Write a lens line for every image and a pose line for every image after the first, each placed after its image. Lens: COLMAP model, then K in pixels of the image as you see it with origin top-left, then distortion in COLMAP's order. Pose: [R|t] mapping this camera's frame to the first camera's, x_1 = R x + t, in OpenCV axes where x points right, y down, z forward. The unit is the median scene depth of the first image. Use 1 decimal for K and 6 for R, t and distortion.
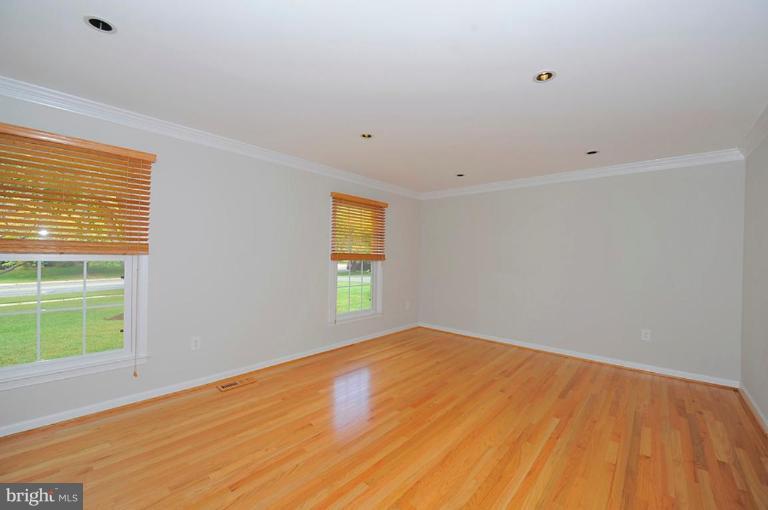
lens RADIAL K [[306.1, 0, 386.3], [0, 306.1, 255.5], [0, 0, 1]] dist [-0.023048, -0.000031]
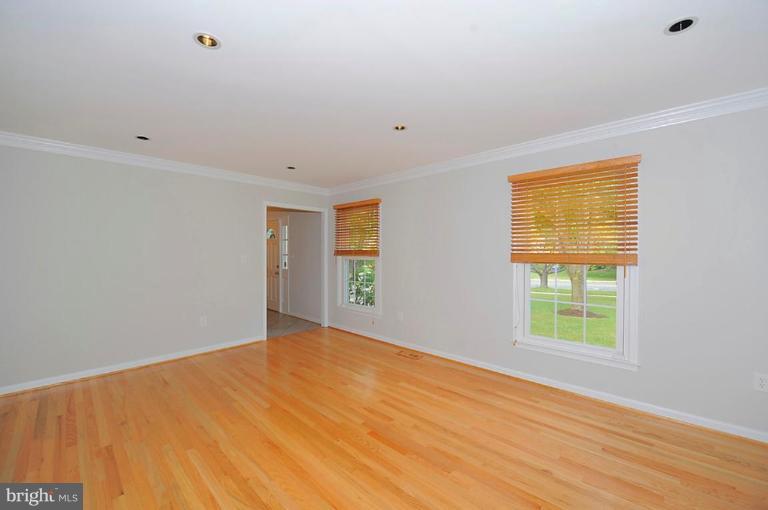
lens RADIAL K [[306.1, 0, 386.3], [0, 306.1, 255.5], [0, 0, 1]] dist [-0.023048, -0.000031]
pose [[-0.035606, -0.016605, -0.999228, 0.630070], [-0.005614, 0.999850, -0.016415, 0.015610], [0.999350, 0.005026, -0.035693, 0.725663]]
